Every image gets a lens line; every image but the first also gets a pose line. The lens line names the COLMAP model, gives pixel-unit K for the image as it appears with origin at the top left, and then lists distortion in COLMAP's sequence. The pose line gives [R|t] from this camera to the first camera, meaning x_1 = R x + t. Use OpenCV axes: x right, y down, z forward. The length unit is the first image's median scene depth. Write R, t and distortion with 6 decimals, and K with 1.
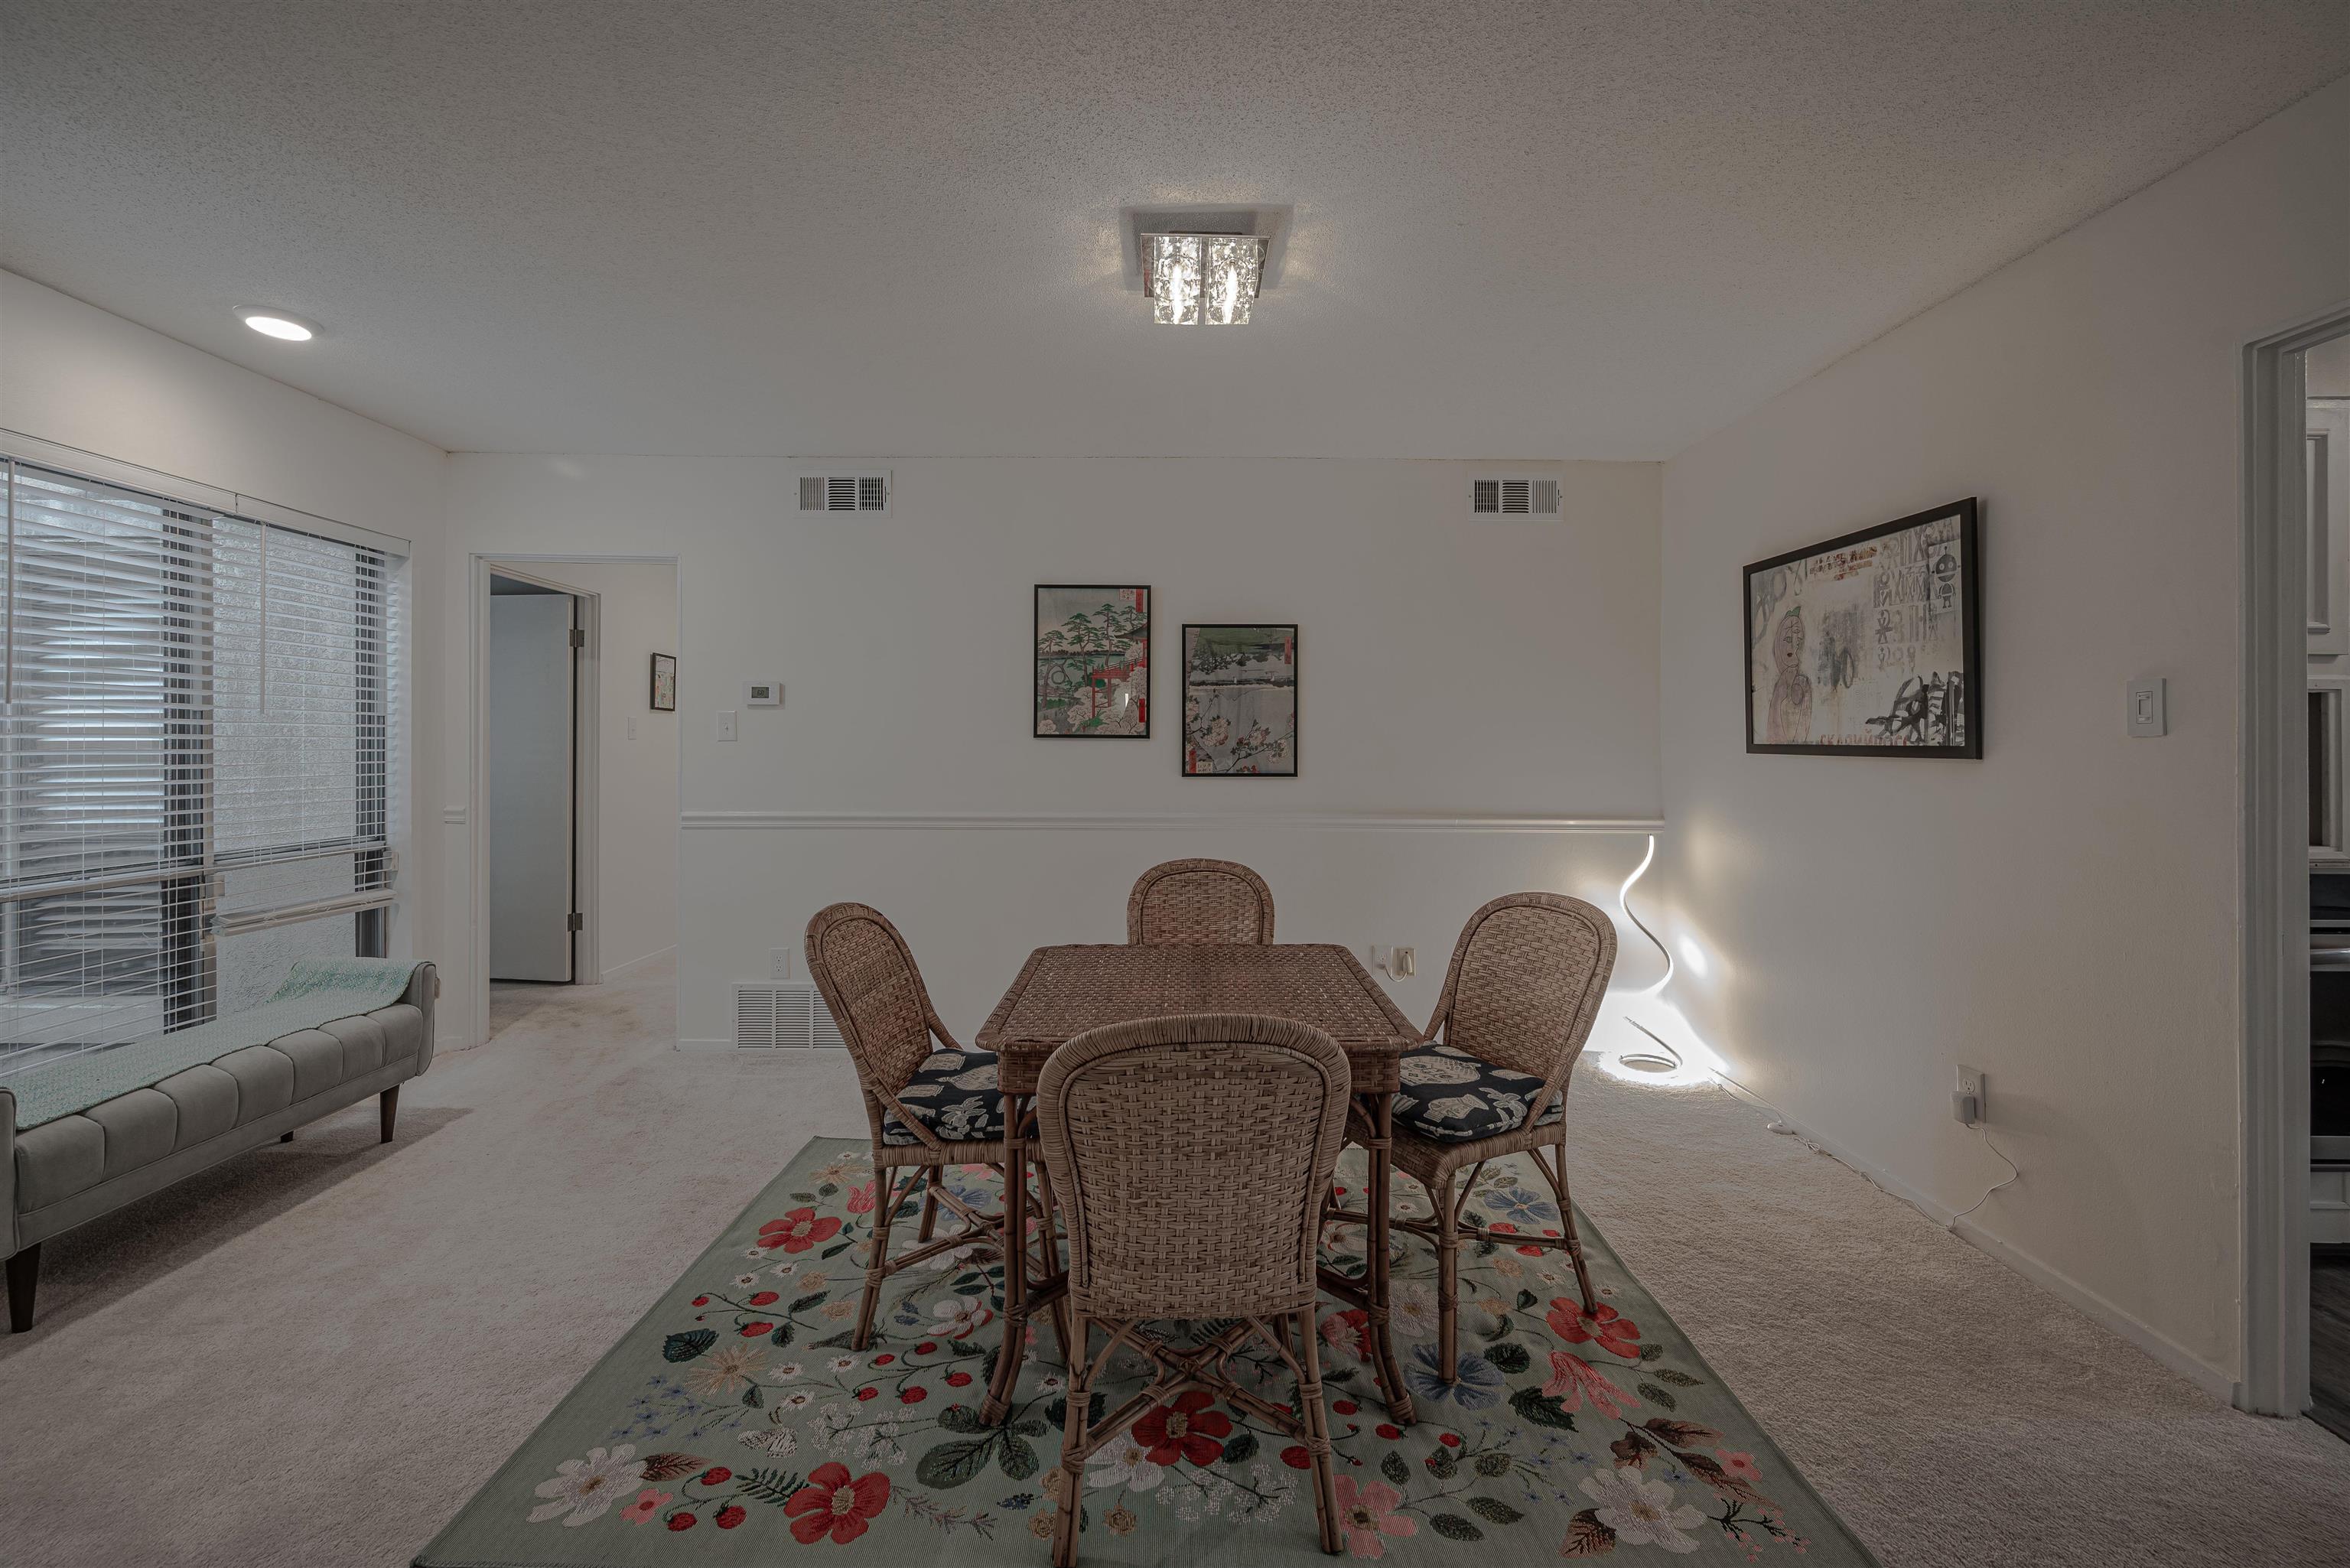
lens RADIAL K [[952.5, 0, 1175.0], [0, 952.5, 735.7], [0, 0, 1]] dist [0.002636, -0.000243]
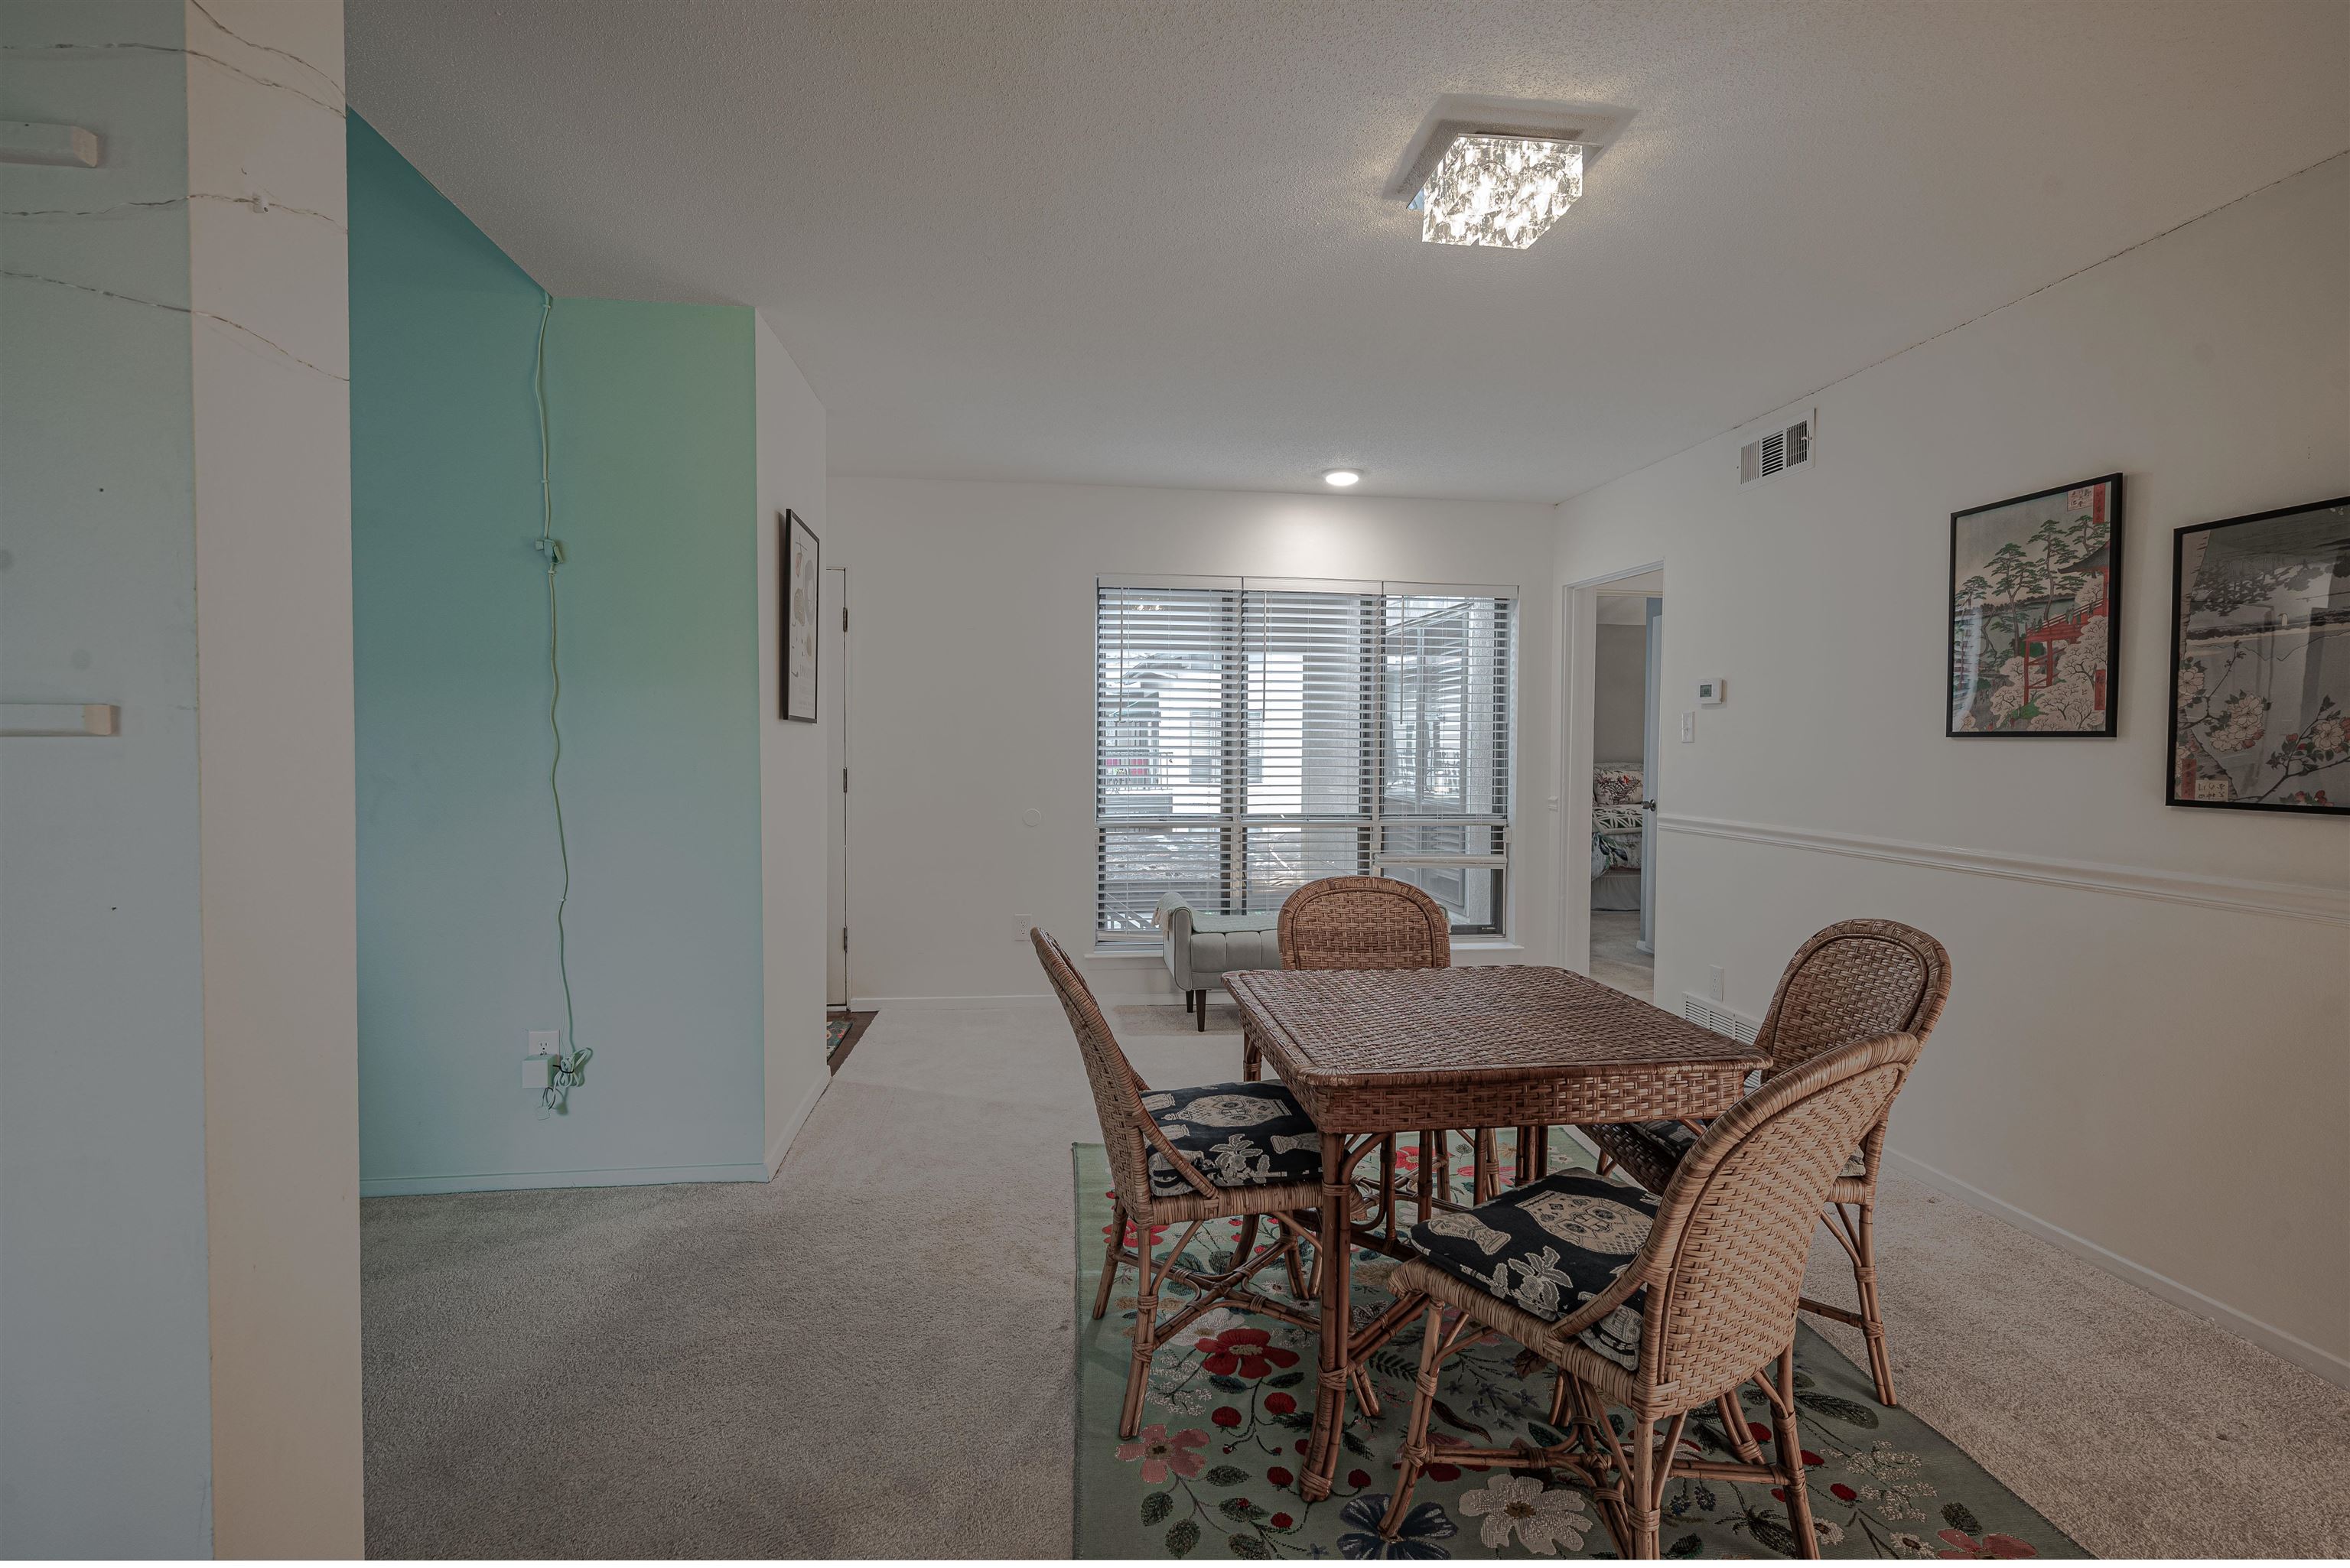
lens RADIAL K [[1071.6, 0, 1170.1], [0, 1071.6, 773.8], [0, 0, 1]] dist [0.000195, 0.001296]
pose [[0.130781, 0.027451, -0.991031, 0.550604], [-0.000342, 0.999618, 0.027644, 0.007565], [0.991411, -0.003277, 0.130740, 0.341146]]
